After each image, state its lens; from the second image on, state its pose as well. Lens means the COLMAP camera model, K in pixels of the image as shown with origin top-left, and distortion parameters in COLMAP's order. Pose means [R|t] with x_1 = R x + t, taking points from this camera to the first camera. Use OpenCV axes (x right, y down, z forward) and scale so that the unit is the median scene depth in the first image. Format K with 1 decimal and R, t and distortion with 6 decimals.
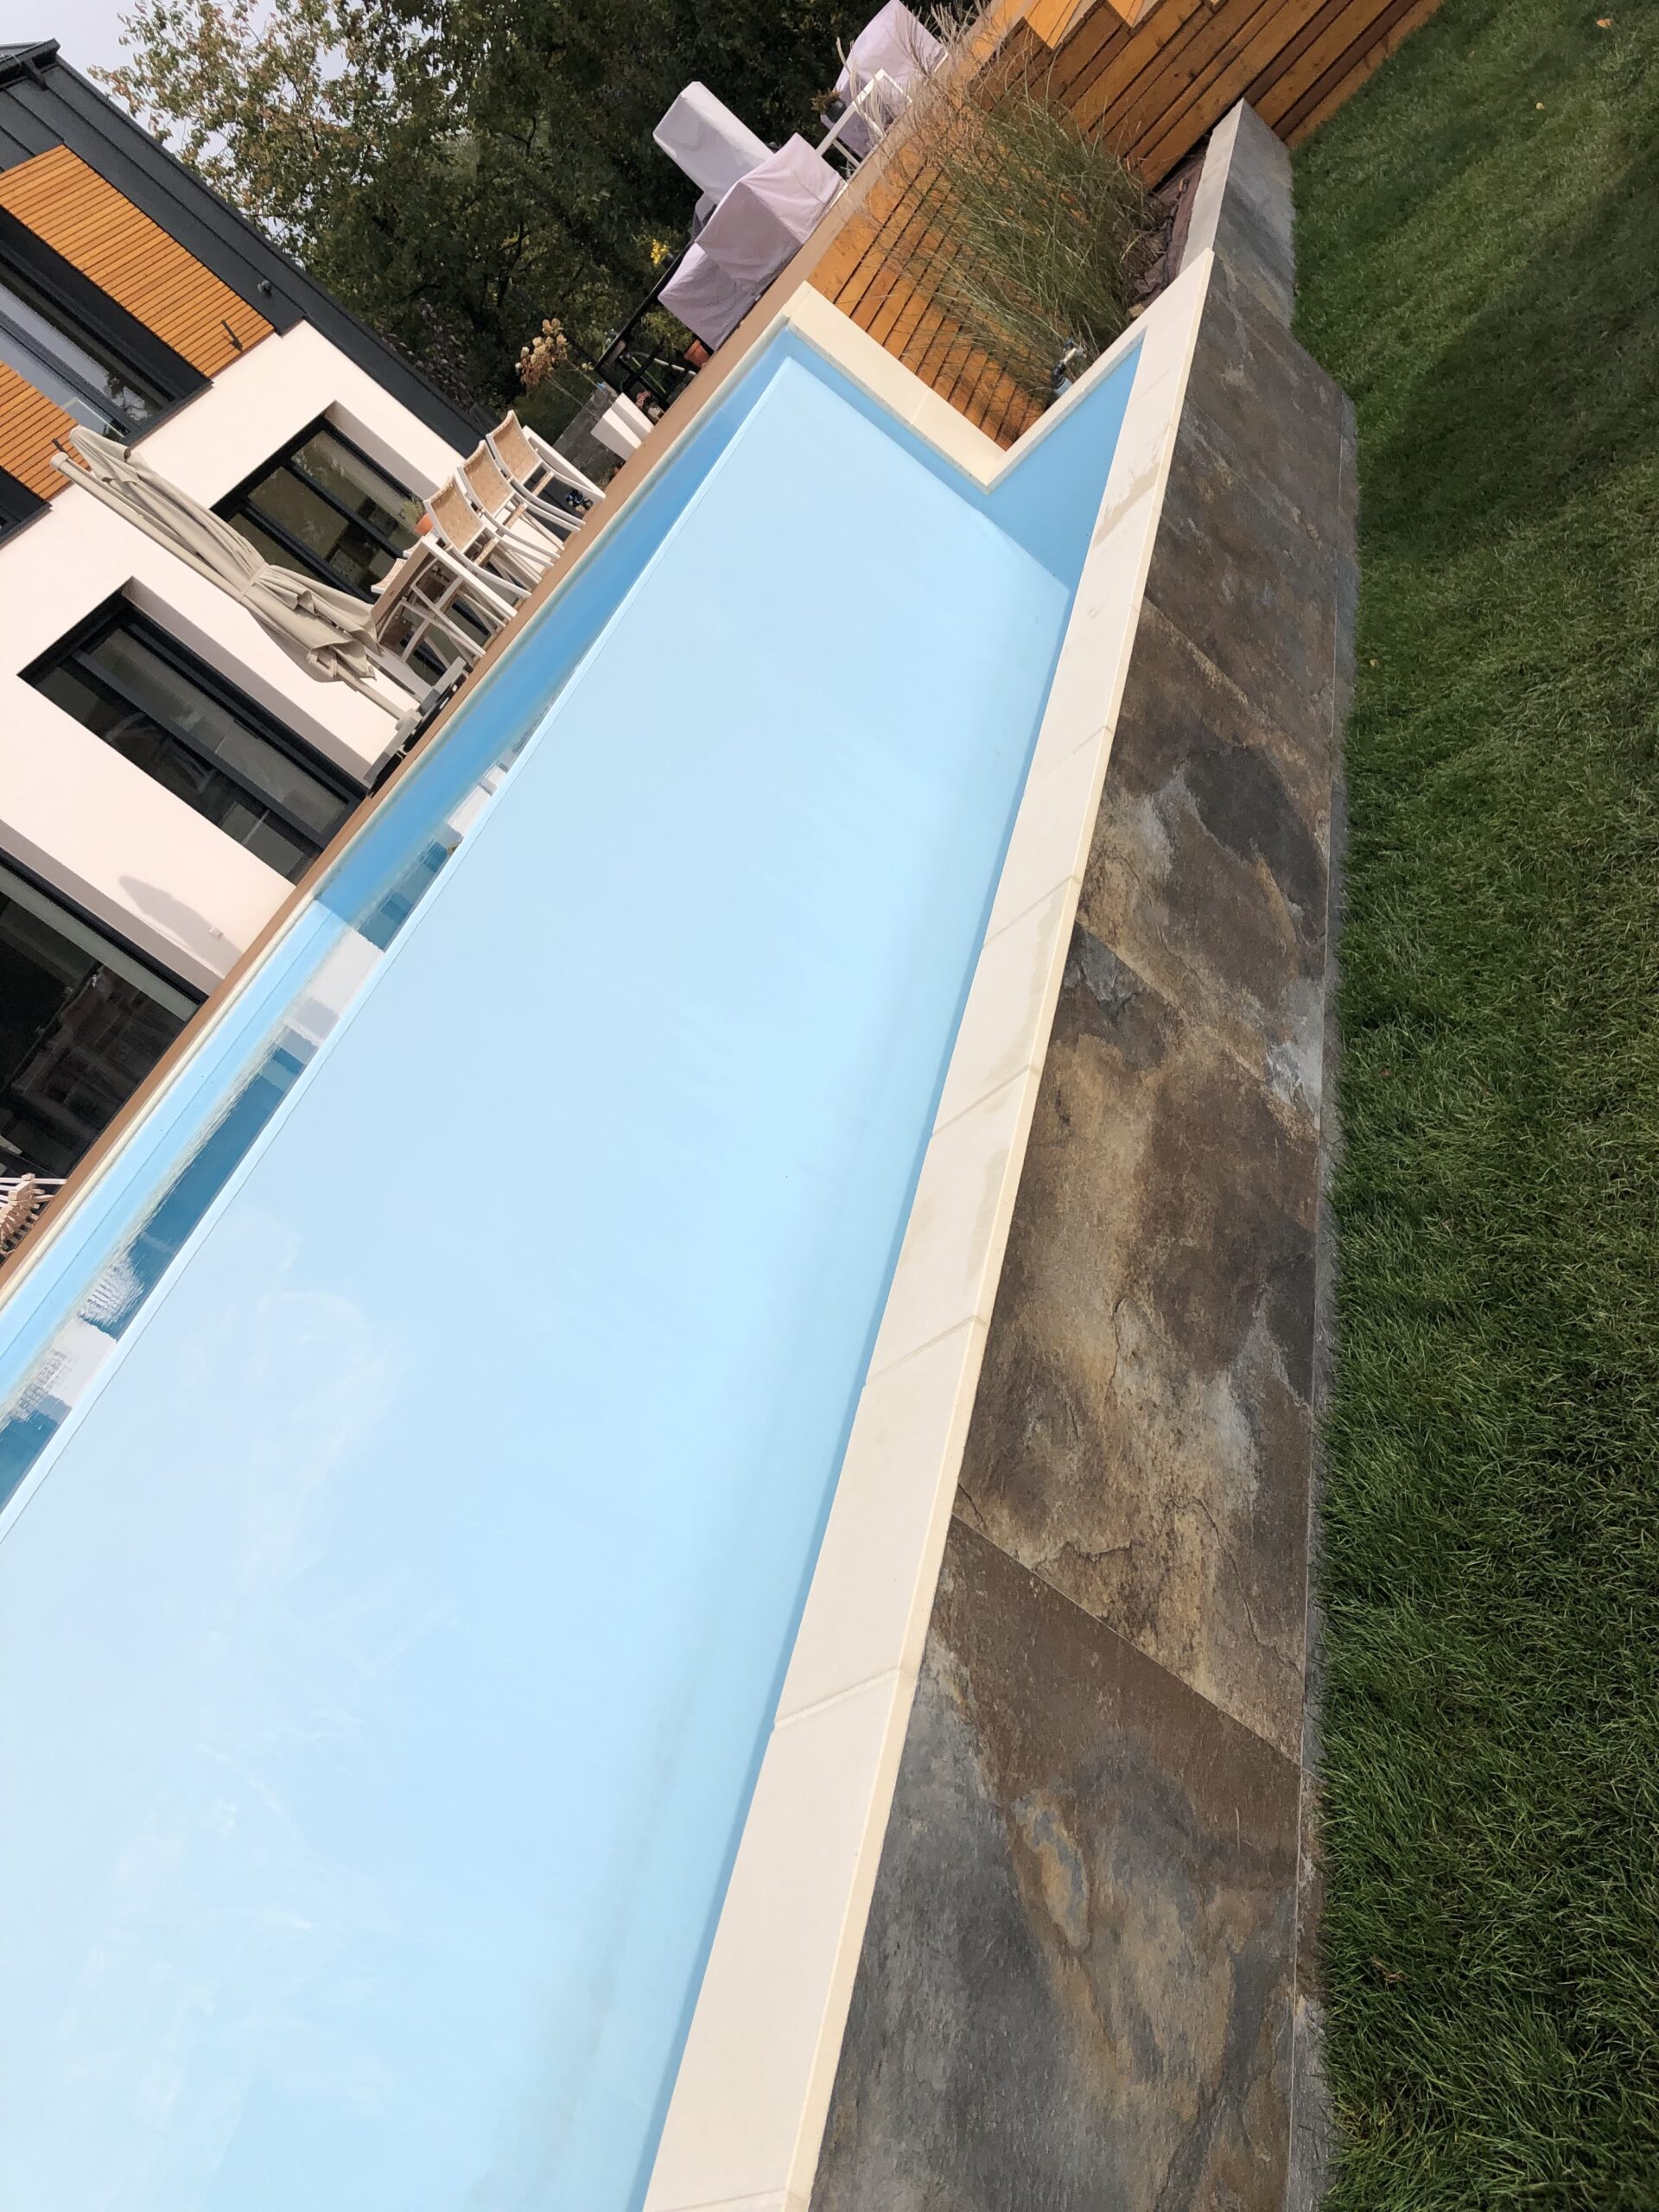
lens RADIAL K [[1841.0, 0, 829.5], [0, 1841.0, 1106.0], [0, 0, 1]] dist [0.089020, -0.079560]
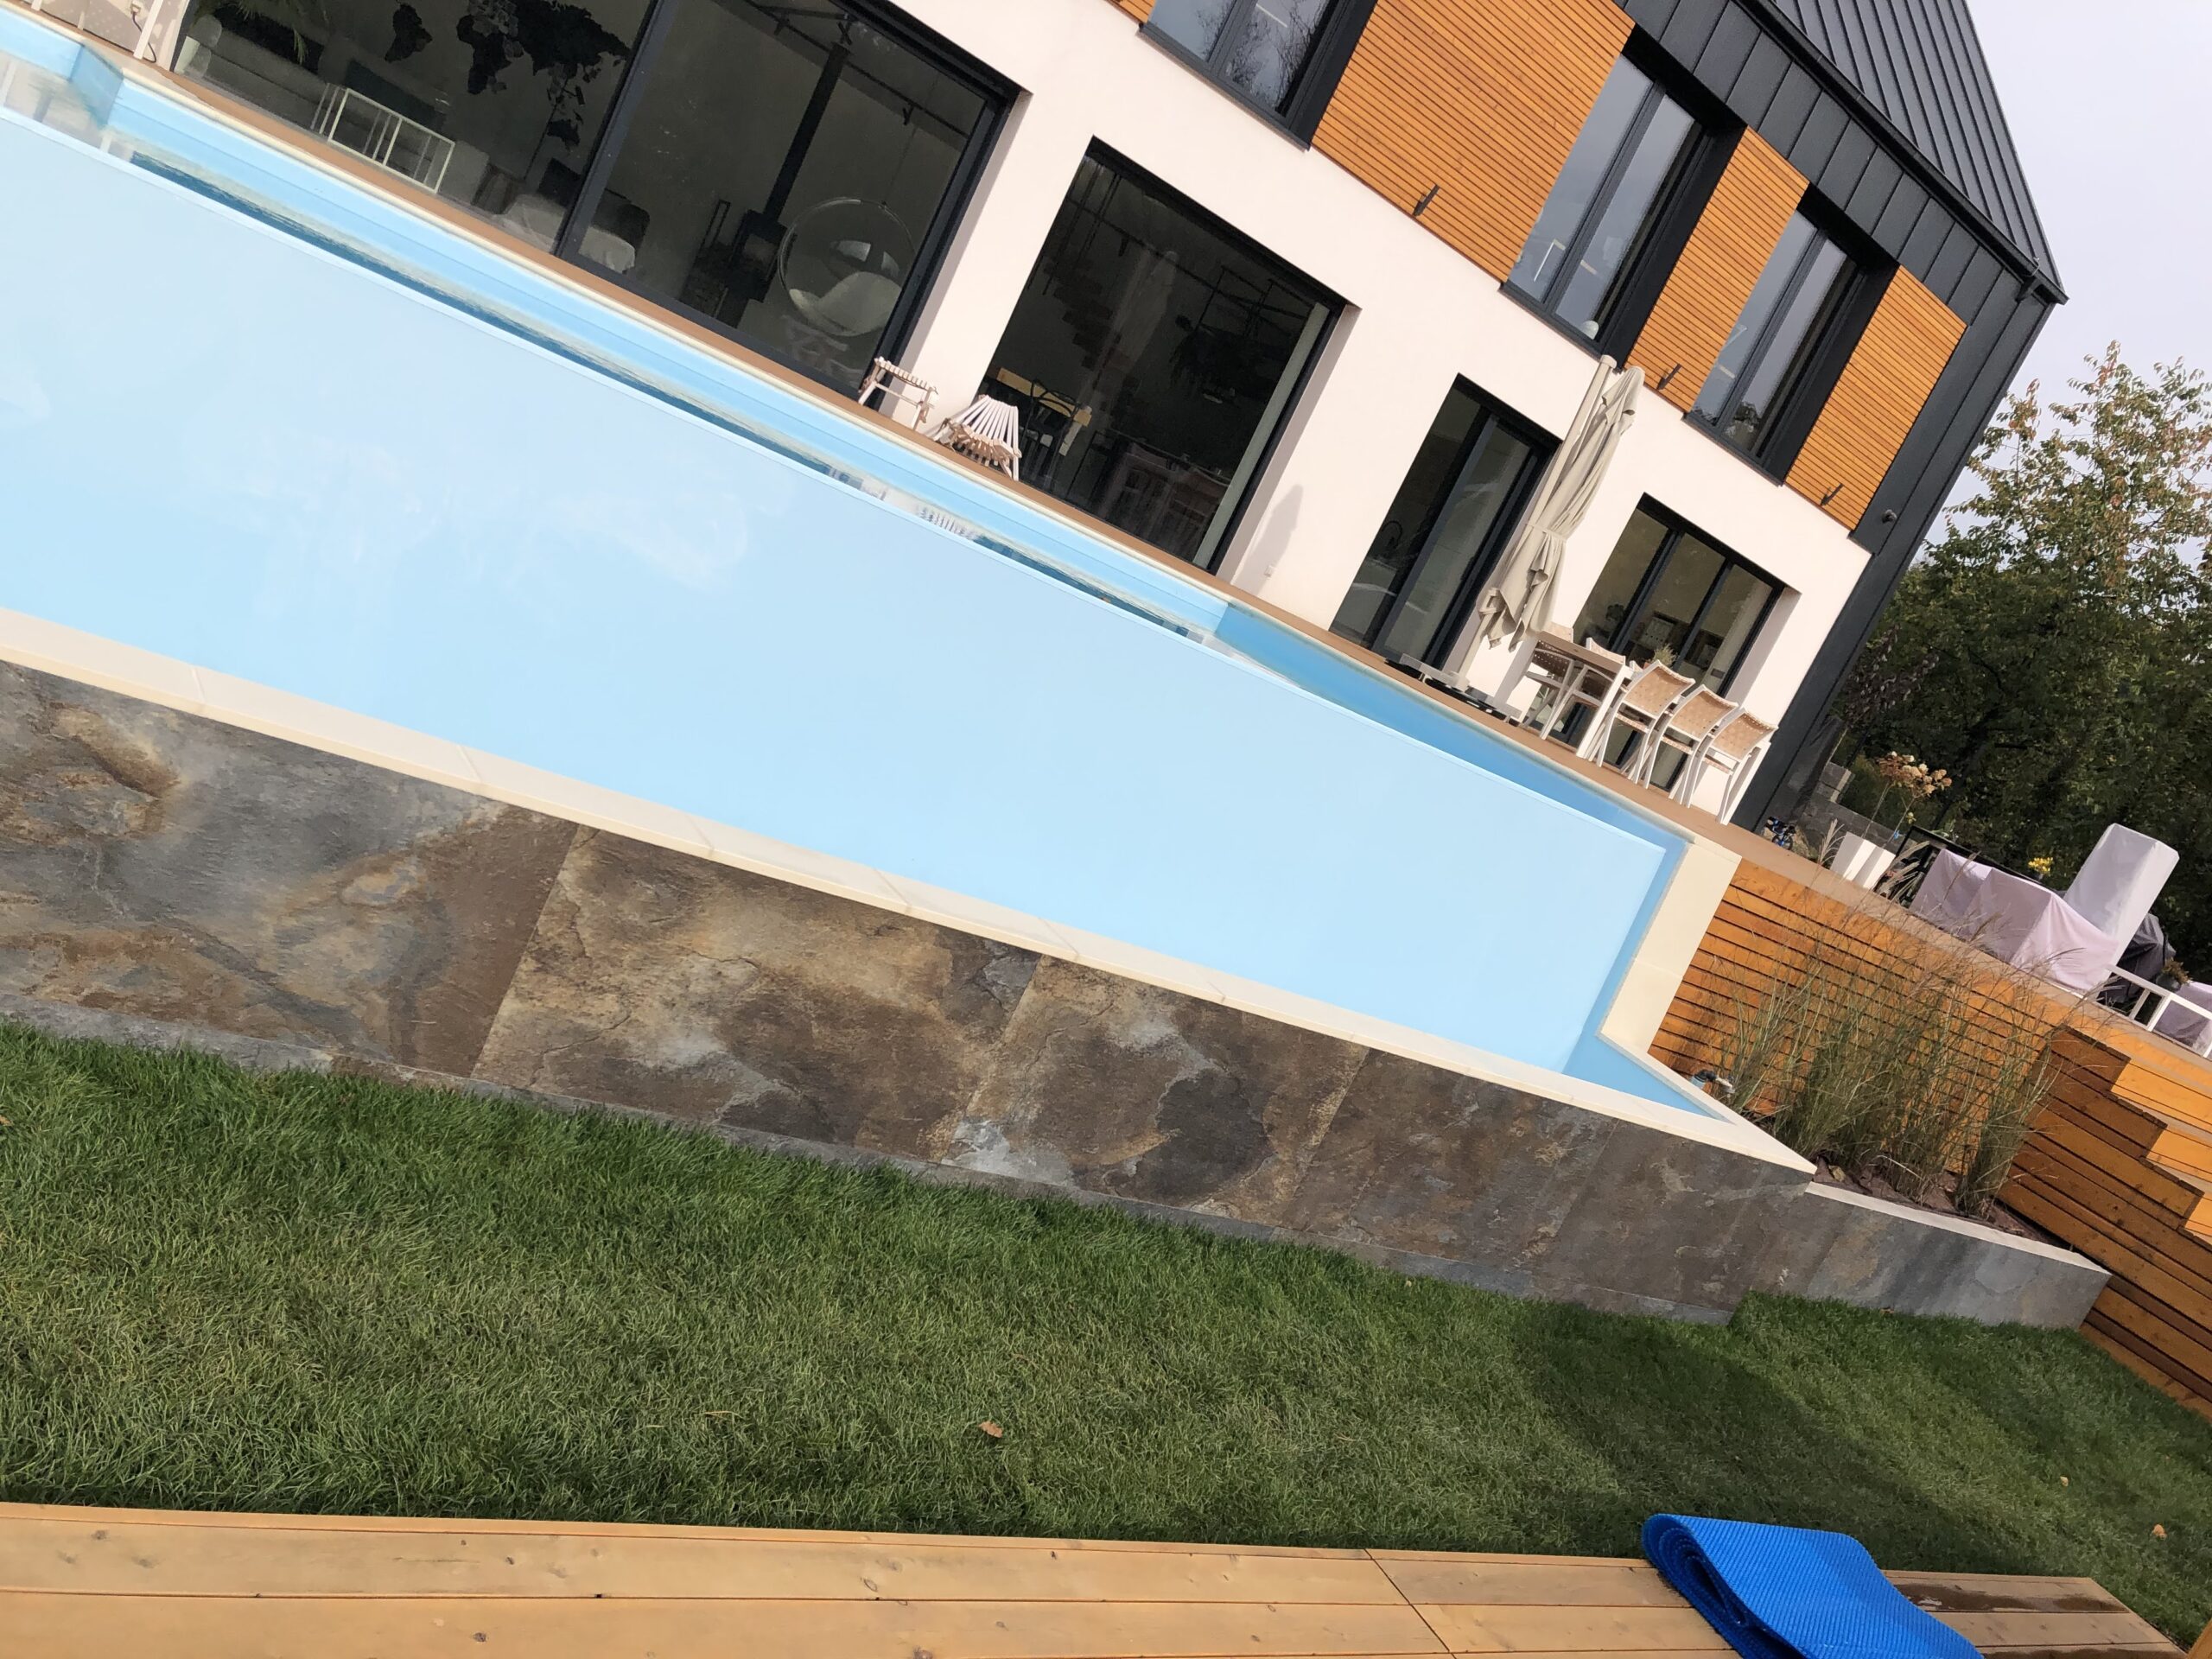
lens RADIAL K [[1854.8, 0, 1106.0], [0, 1854.8, 829.5], [0, 0, 1]] dist [0.098491, -0.123906]
pose [[0.152782, 0.960041, -0.234476, 0.143333], [-0.981405, 0.175286, 0.078223, -0.103556], [0.116197, 0.218165, 0.968970, -0.167897]]
